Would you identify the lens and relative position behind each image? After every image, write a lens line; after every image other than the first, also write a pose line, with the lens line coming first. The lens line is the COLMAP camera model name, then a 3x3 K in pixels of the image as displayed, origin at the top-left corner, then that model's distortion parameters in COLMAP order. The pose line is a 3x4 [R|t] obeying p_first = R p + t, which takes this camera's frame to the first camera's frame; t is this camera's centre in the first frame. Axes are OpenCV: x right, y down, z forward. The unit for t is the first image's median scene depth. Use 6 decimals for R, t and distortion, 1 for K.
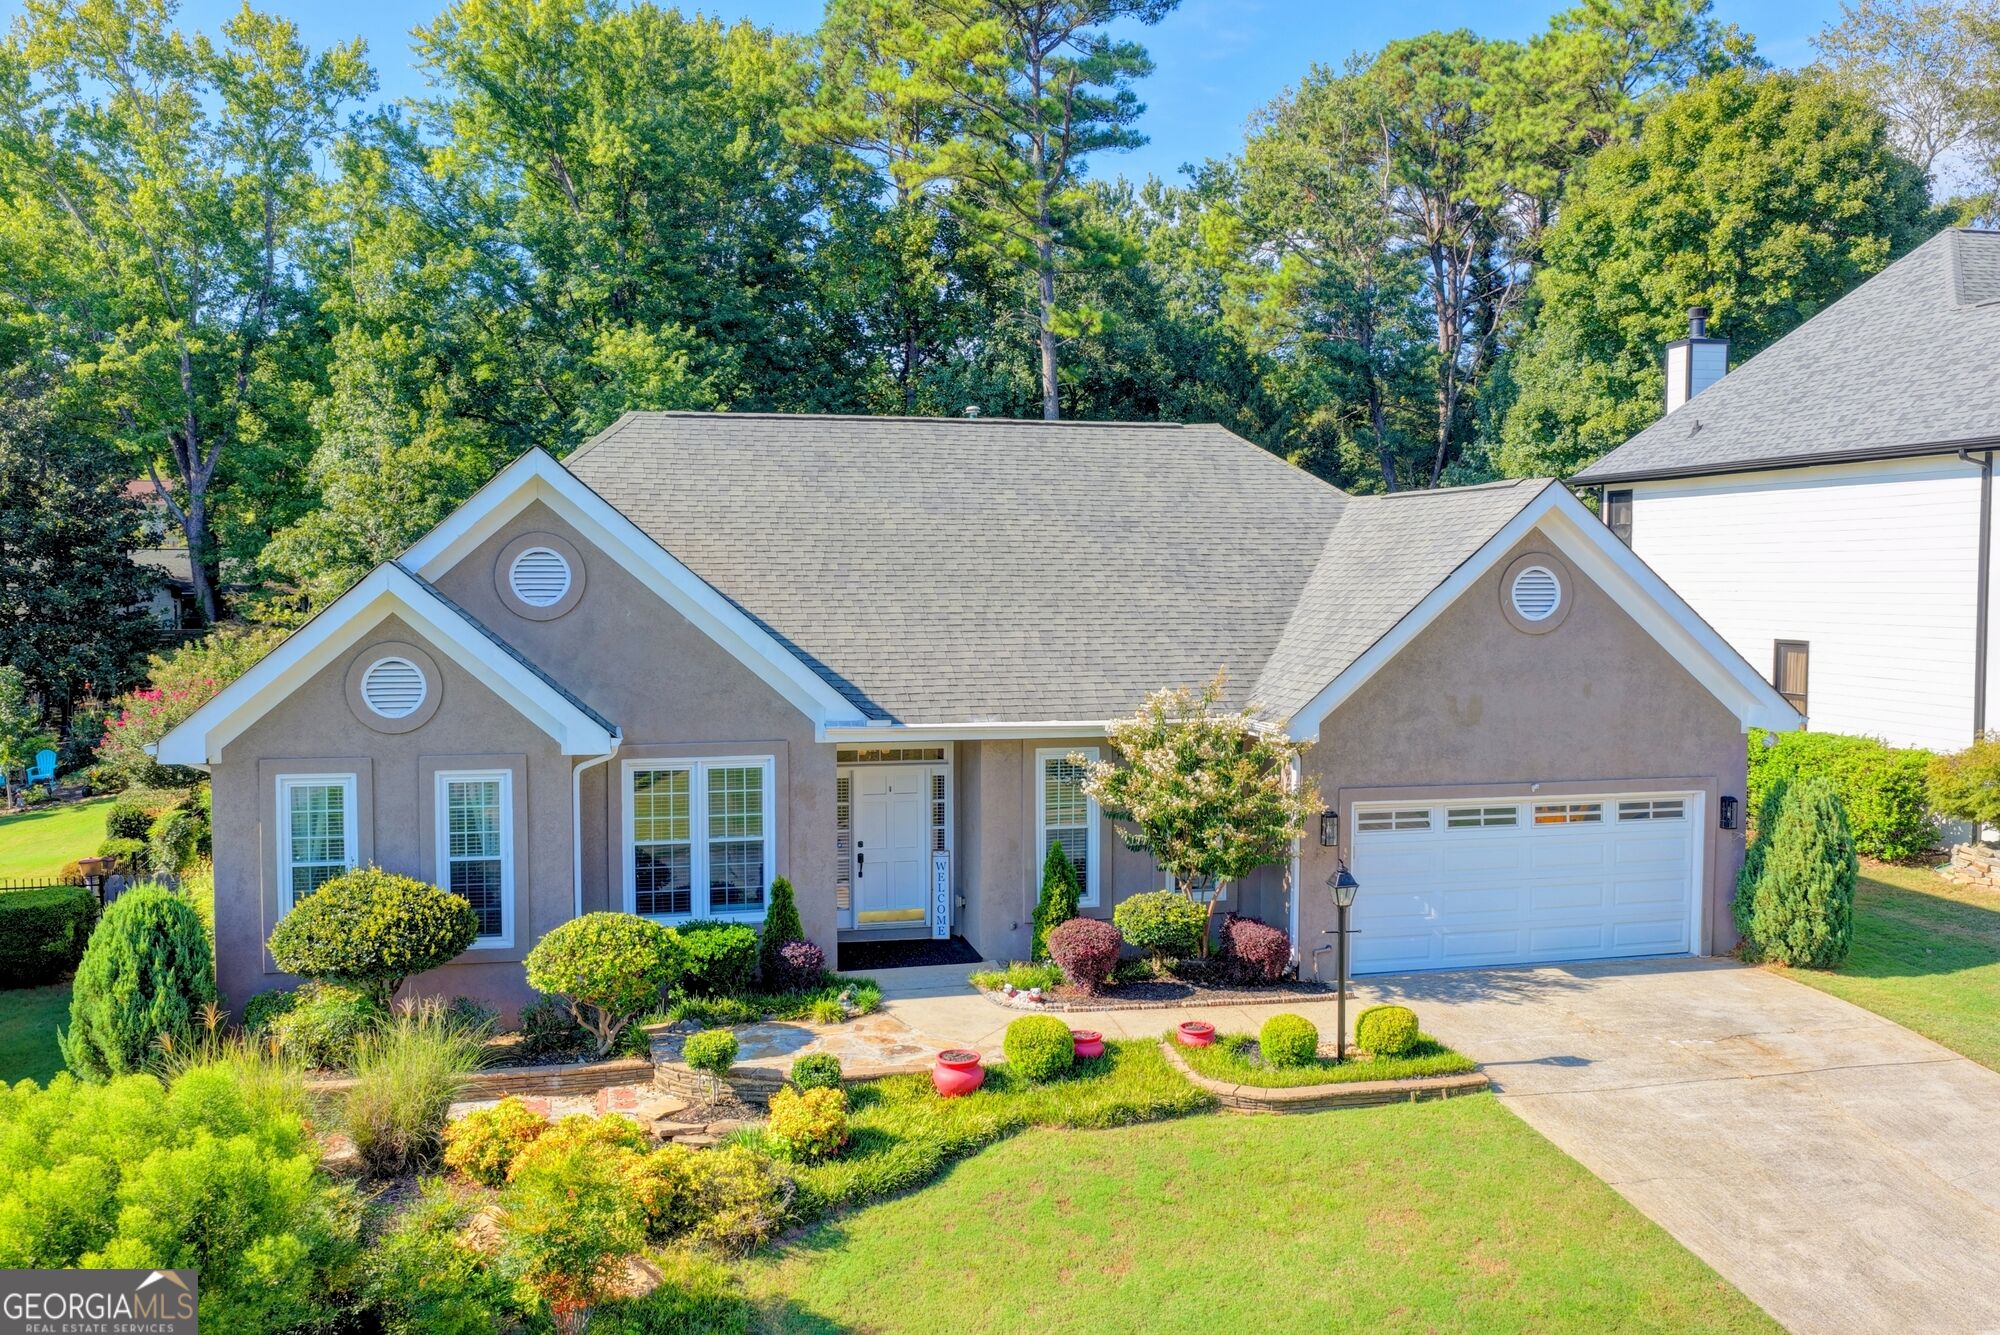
lens RADIAL K [[1669.0, 0, 997.4], [0, 1669.0, 656.4], [0, 0, 1]] dist [-0.012953, 0.022920]
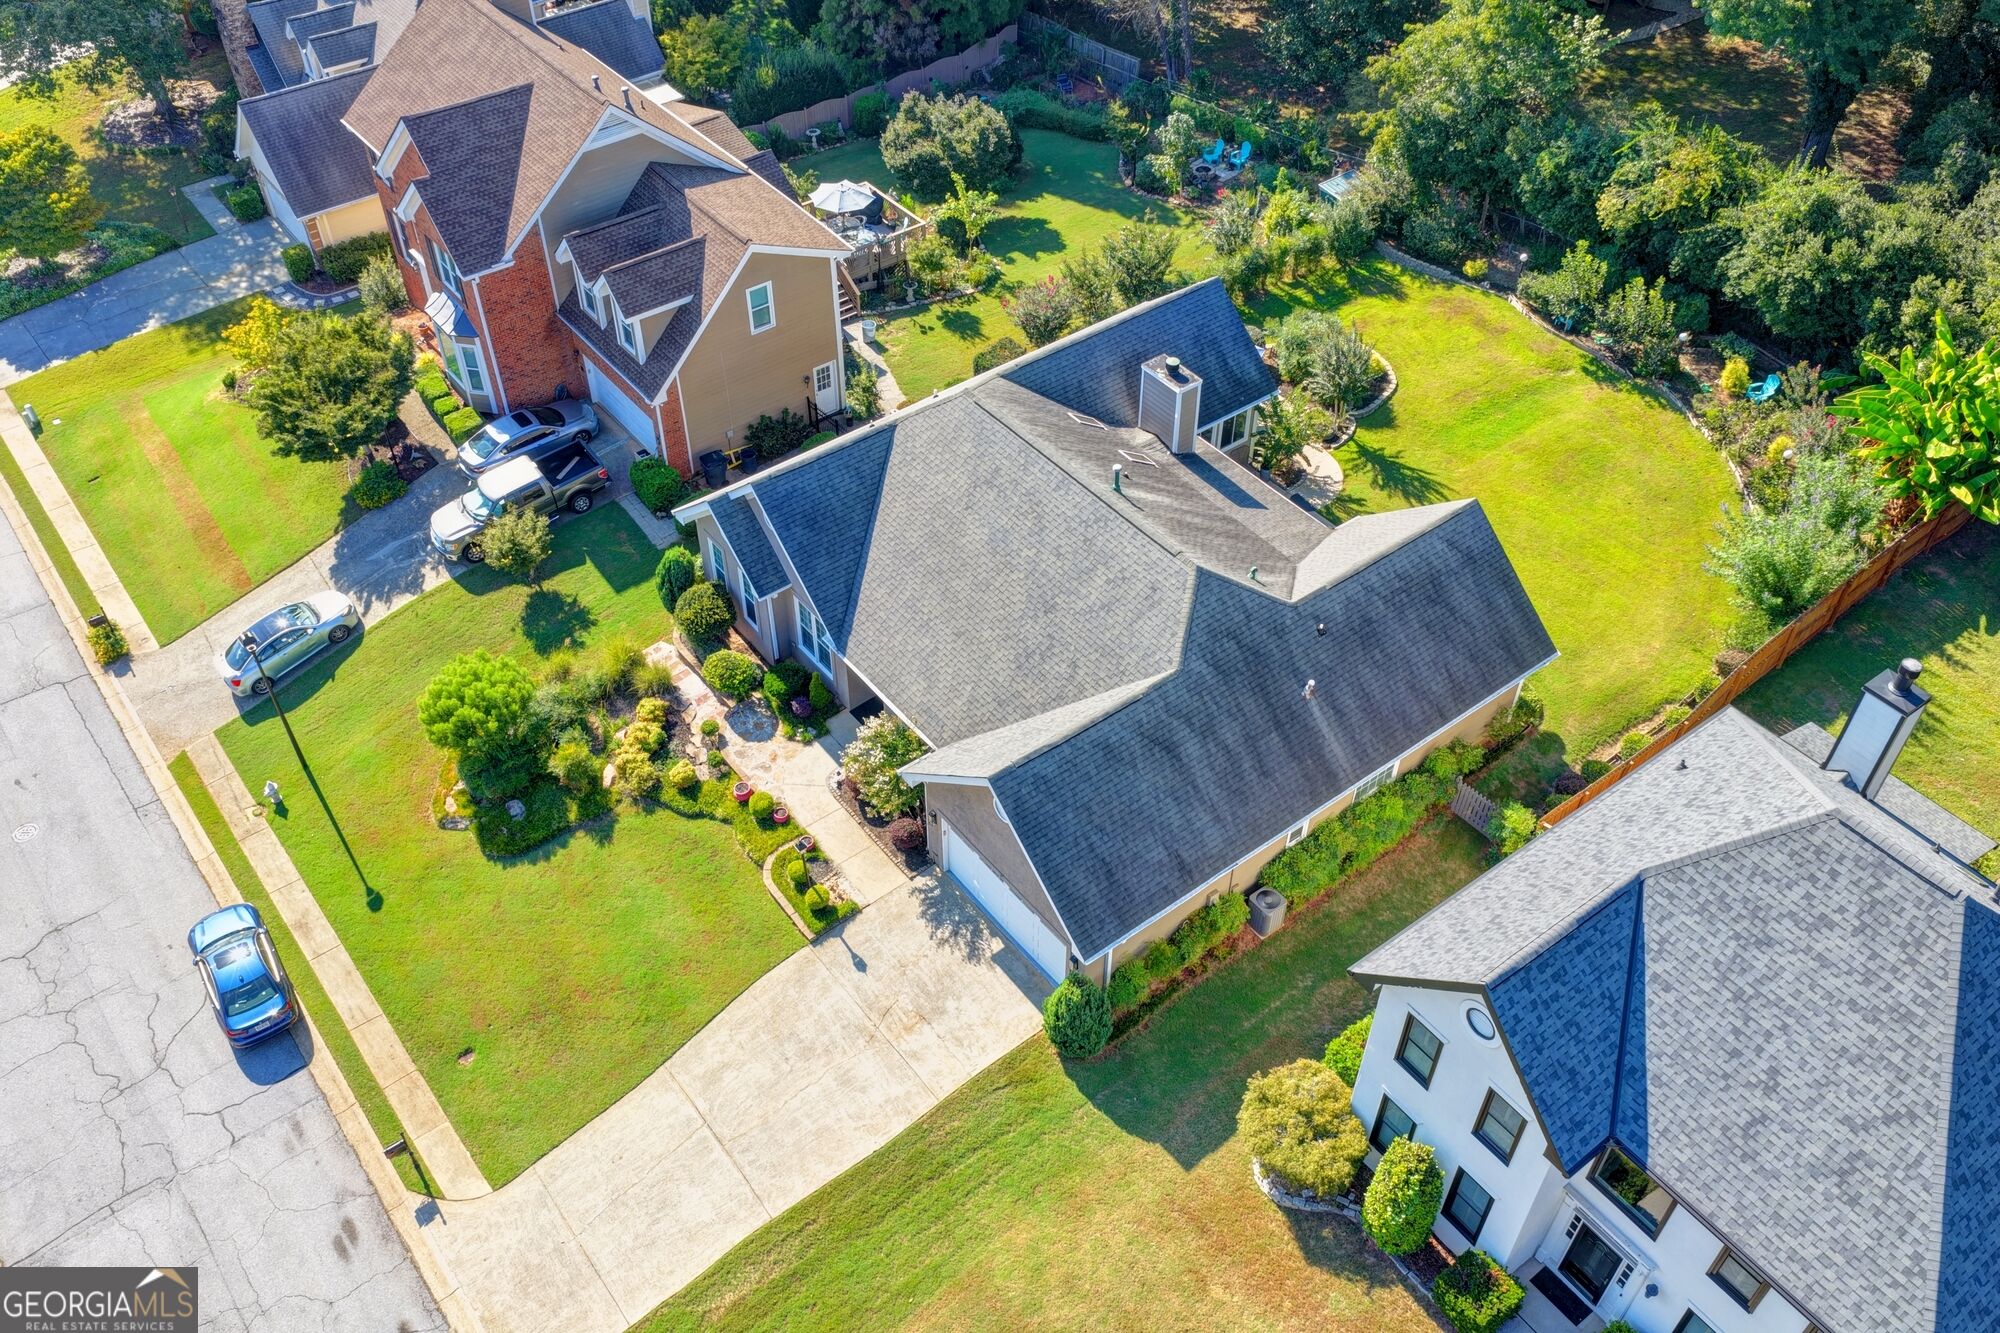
lens RADIAL K [[1659.2, 0, 1000.0], [0, 1659.2, 666.5], [0, 0, 1]] dist [-0.012356, 0.027024]
pose [[0.407642, 0.640492, -0.650845, 1.443773], [-0.047759, 0.726732, 0.685259, -1.441881], [0.911892, -0.248257, 0.326835, 0.443951]]
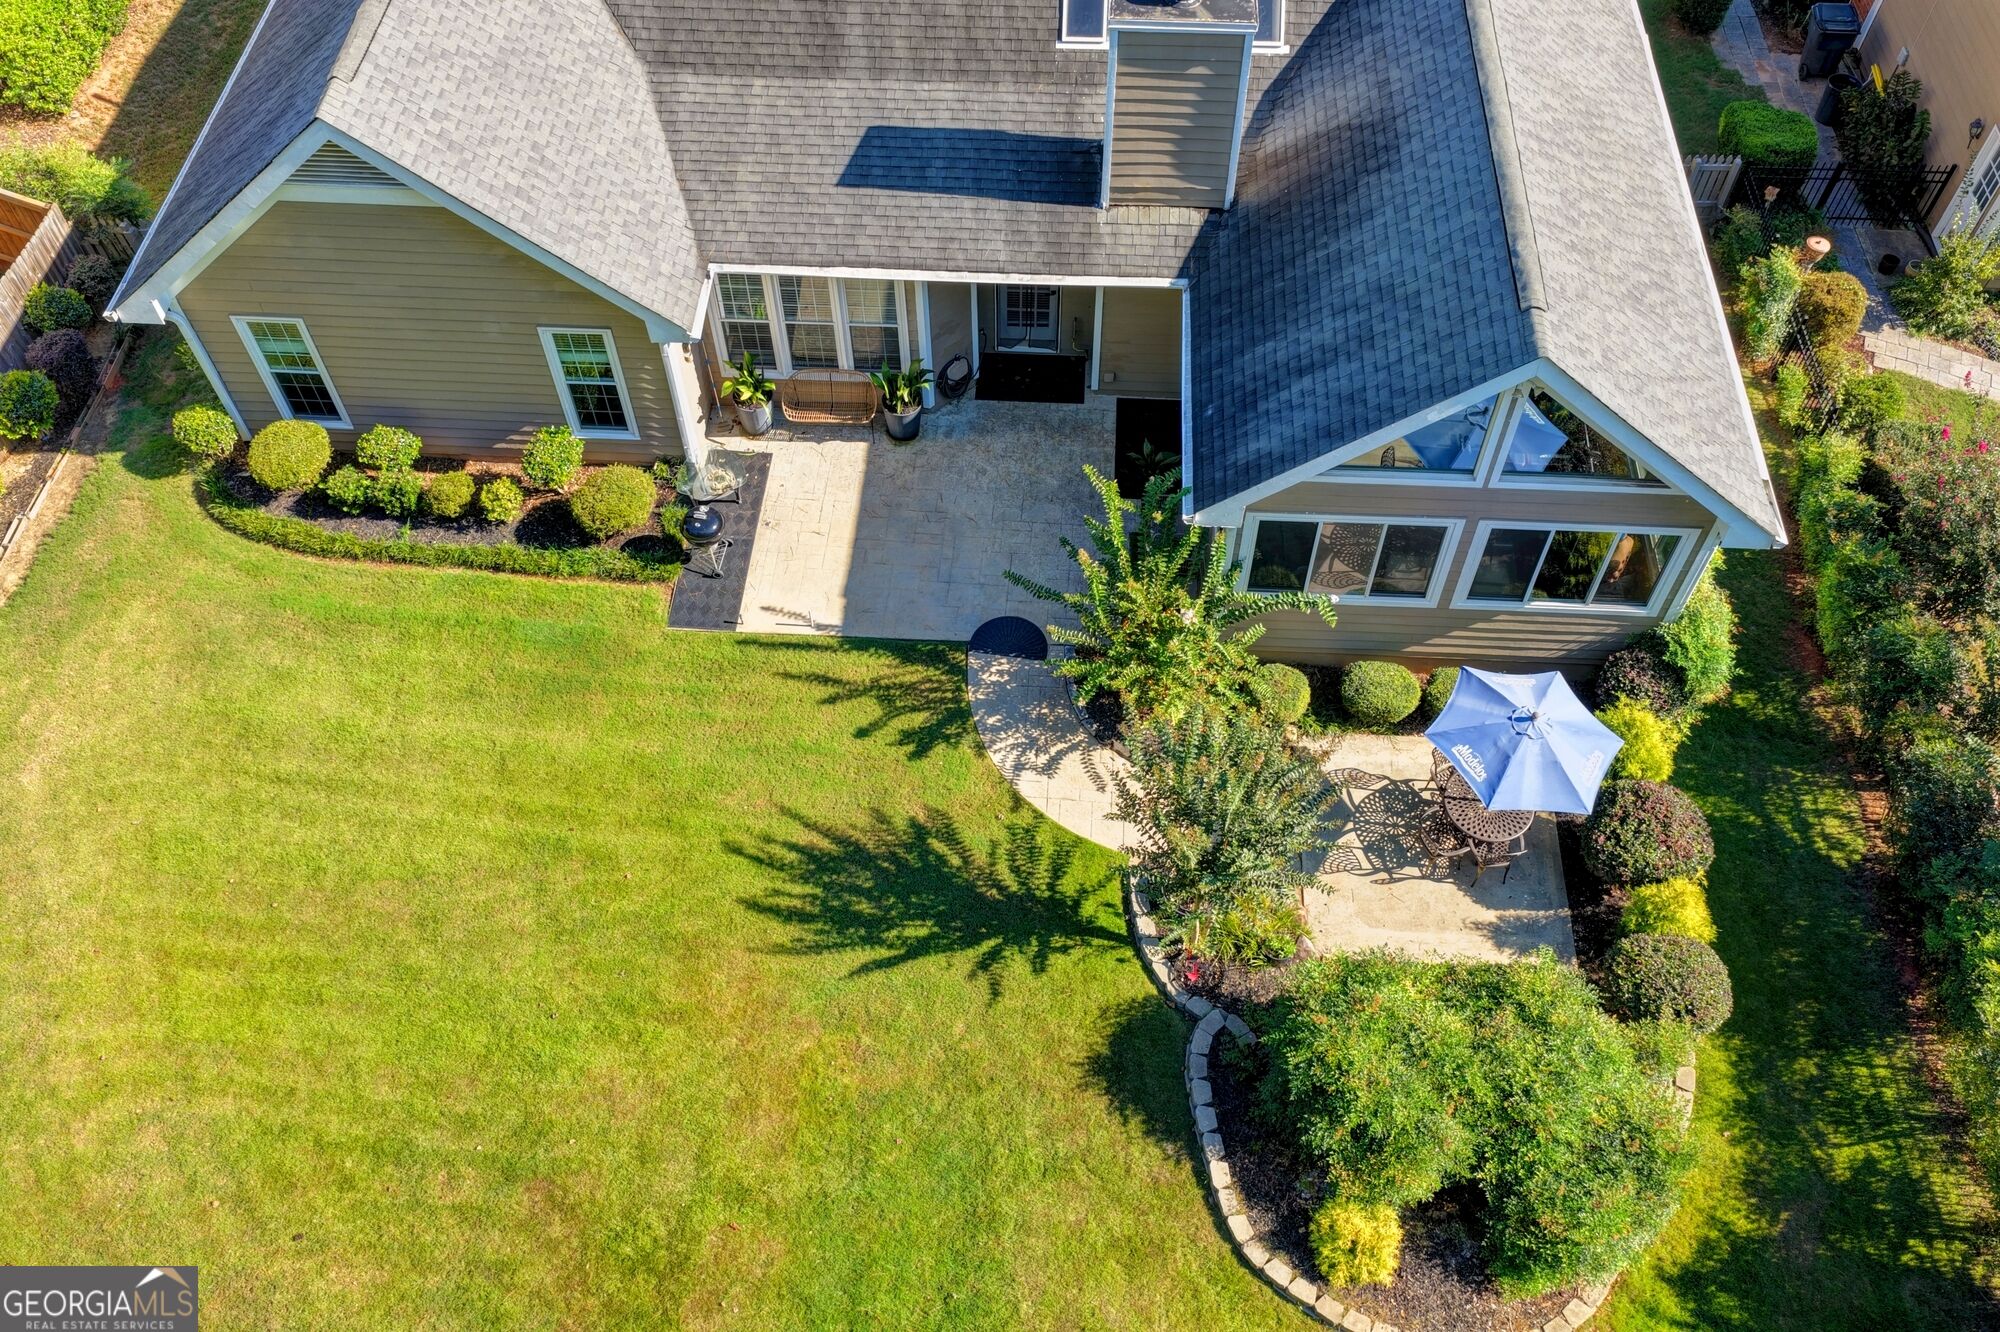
lens RADIAL K [[1664.5, 0, 997.5], [0, 1664.5, 656.3], [0, 0, 1]] dist [-0.016982, 0.037773]
pose [[-0.956482, -0.235069, 0.172874, -0.409598], [0.018971, 0.541104, 0.840742, -0.720795], [-0.291175, 0.807434, -0.513097, 2.345169]]
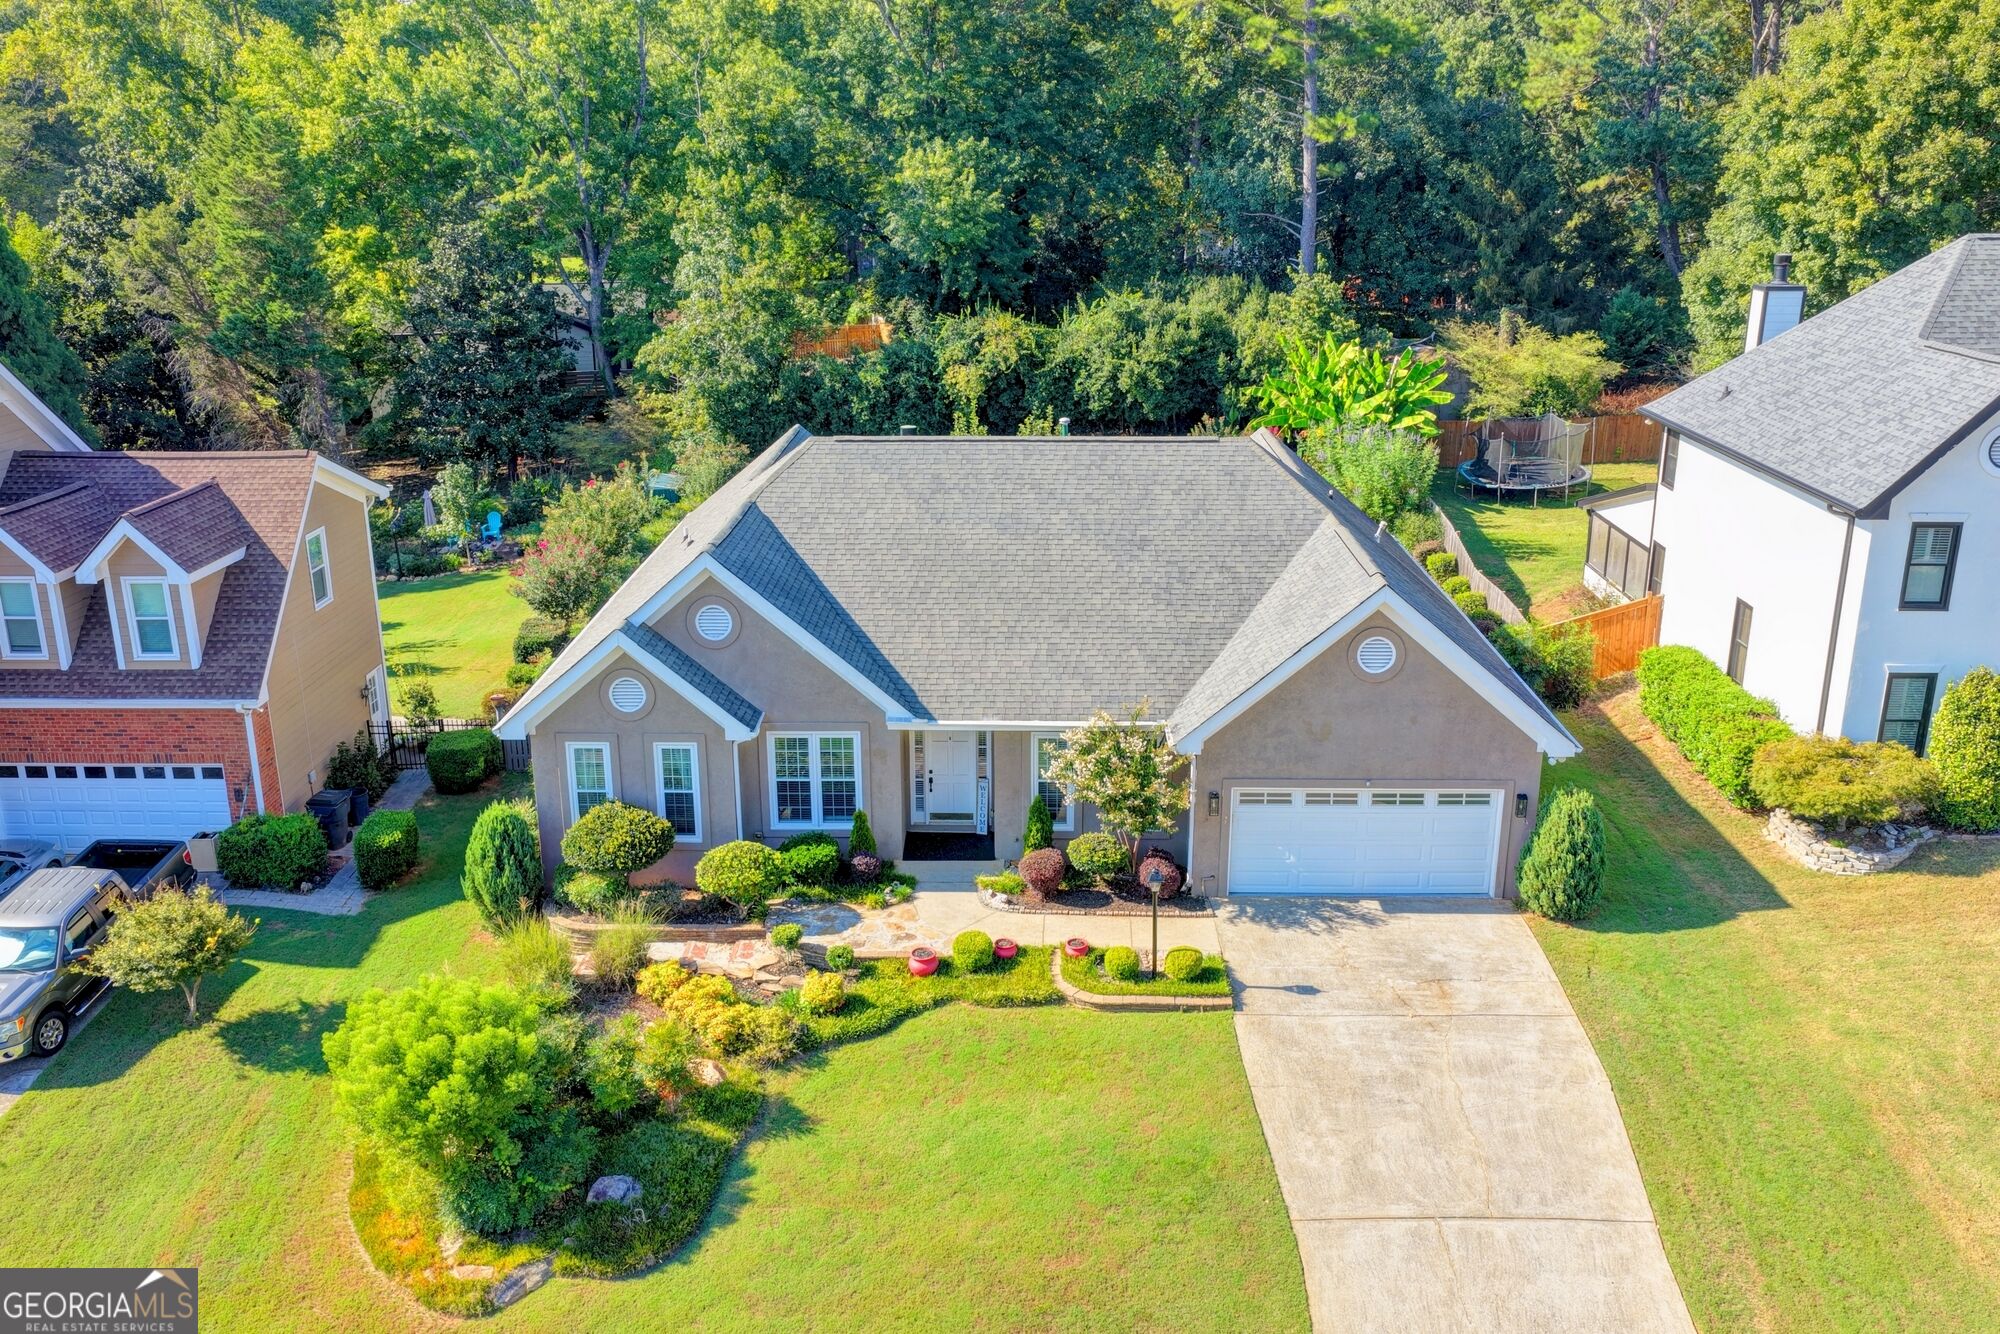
lens RADIAL K [[1664.5, 0, 997.5], [0, 1664.5, 657.3], [0, 0, 1]] dist [-0.016982, 0.037773]
pose [[0.967427, 0.072416, -0.242573, 0.361056], [-0.009944, 0.968343, 0.249425, -0.393728], [0.252957, -0.238889, 0.937521, -0.420818]]
